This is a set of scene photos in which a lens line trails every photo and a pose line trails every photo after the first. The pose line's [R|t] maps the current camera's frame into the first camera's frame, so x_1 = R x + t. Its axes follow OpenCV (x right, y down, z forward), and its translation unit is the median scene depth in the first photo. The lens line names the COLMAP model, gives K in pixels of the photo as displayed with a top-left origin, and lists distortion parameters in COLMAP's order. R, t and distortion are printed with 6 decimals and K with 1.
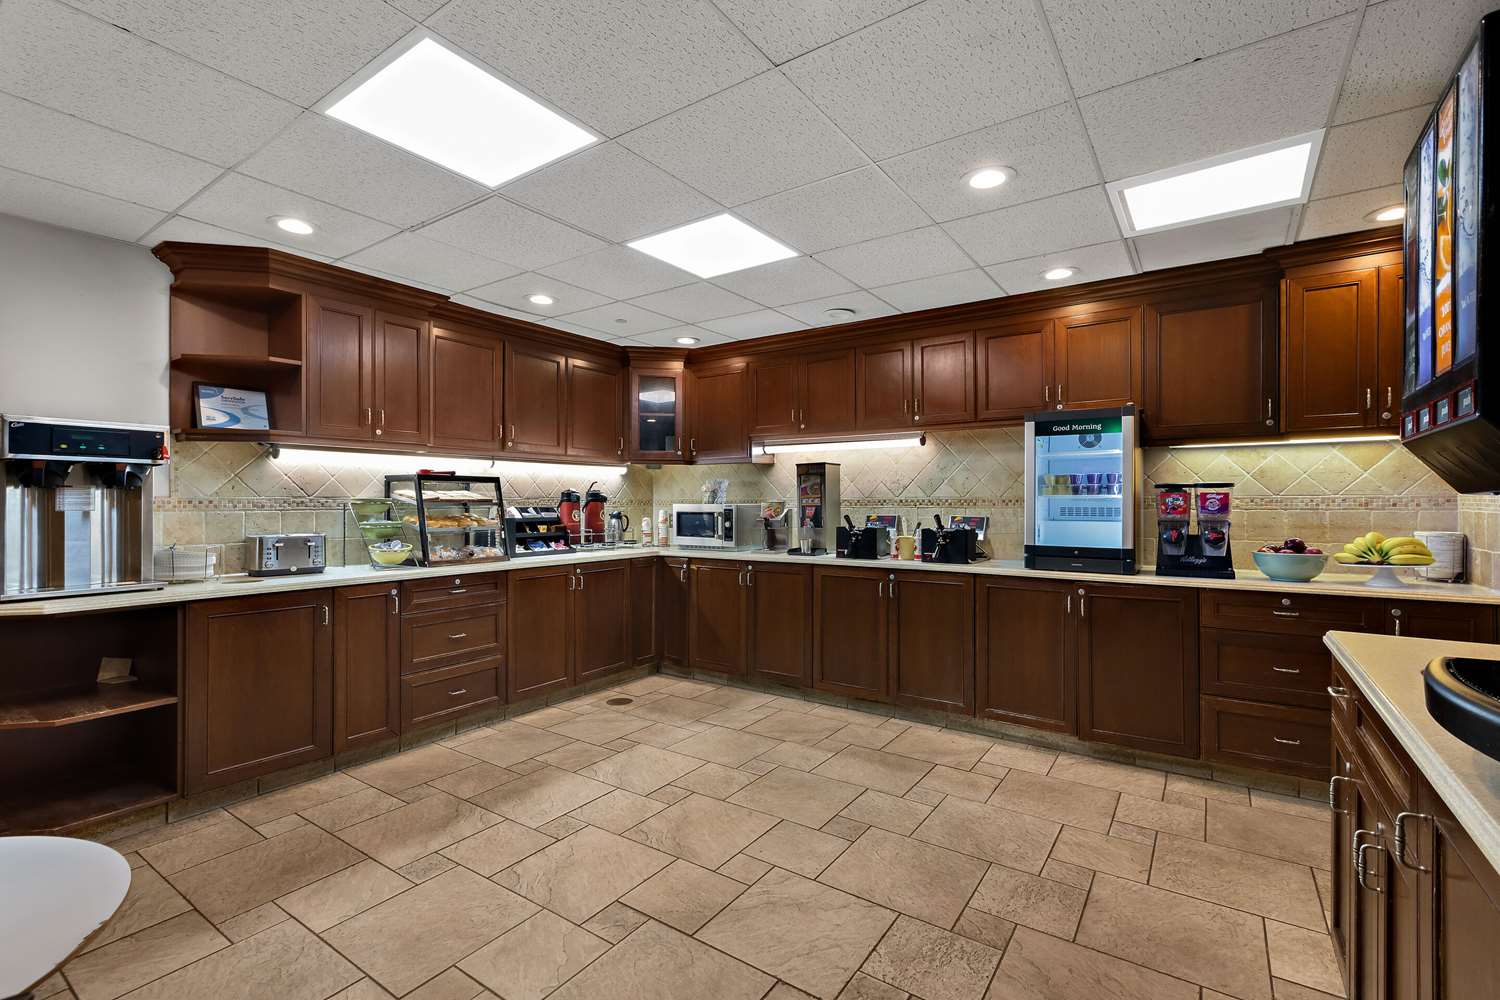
lens RADIAL K [[669.3, 0, 751.5], [0, 669.3, 500.6], [0, 0, 1]] dist [0.004383, -0.000448]
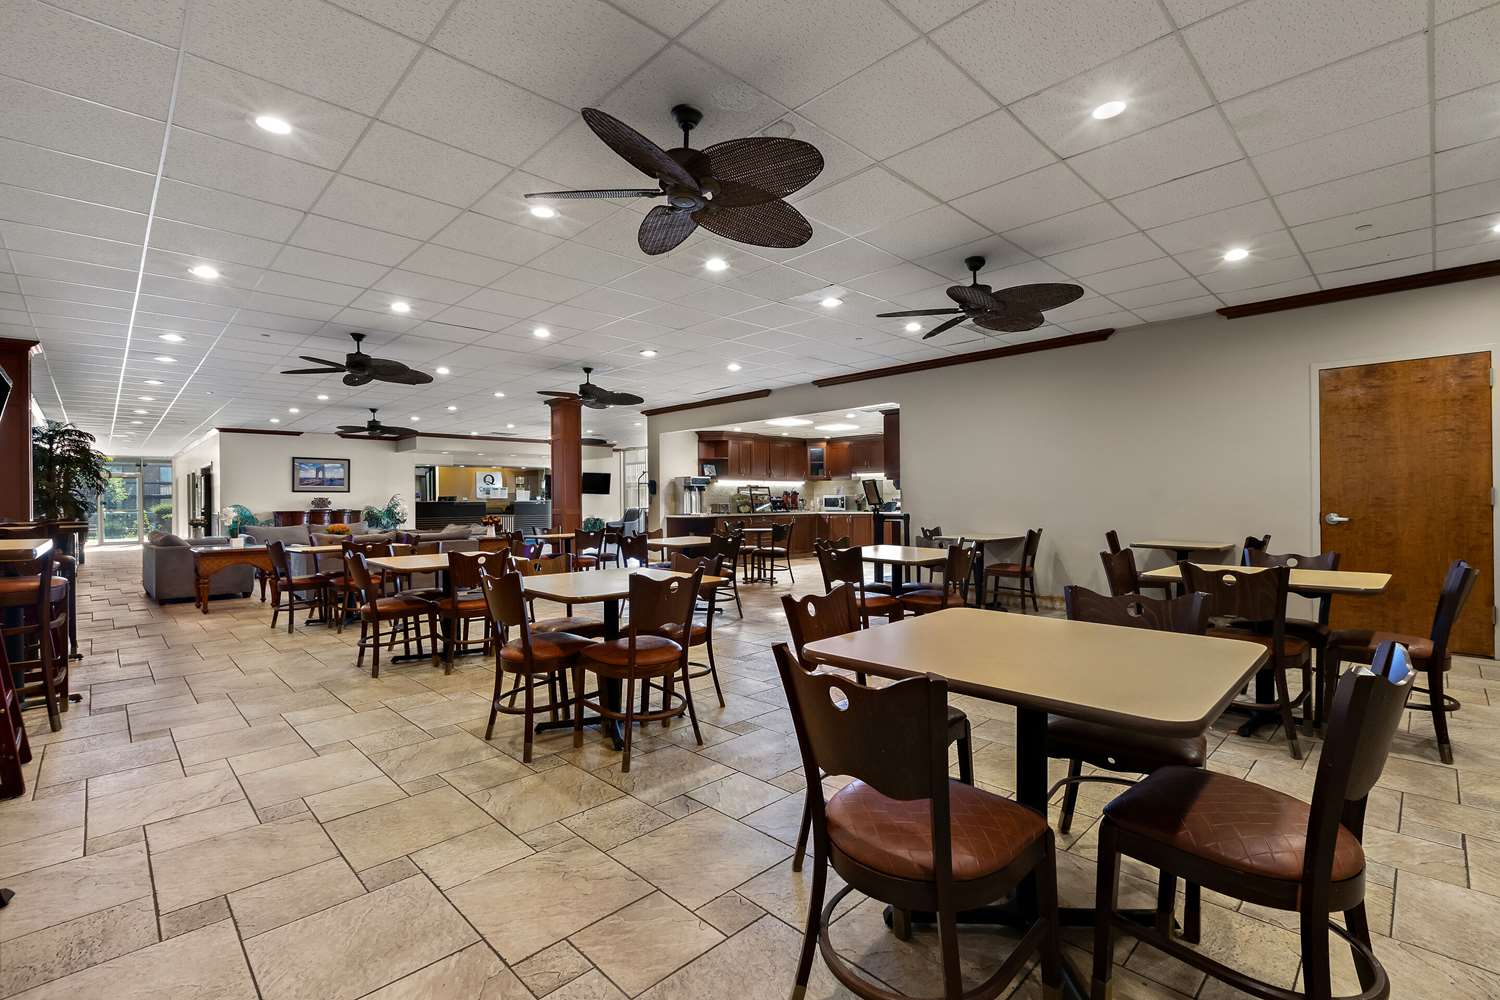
lens RADIAL K [[669.3, 0, 754.0], [0, 669.3, 497.3], [0, 0, 1]] dist [0.004383, -0.000448]
pose [[0.981957, -0.006348, -0.188997, 0.129434], [0.006521, 0.999979, 0.000295, 0.011782], [0.188991, -0.001522, 0.981978, -1.846661]]
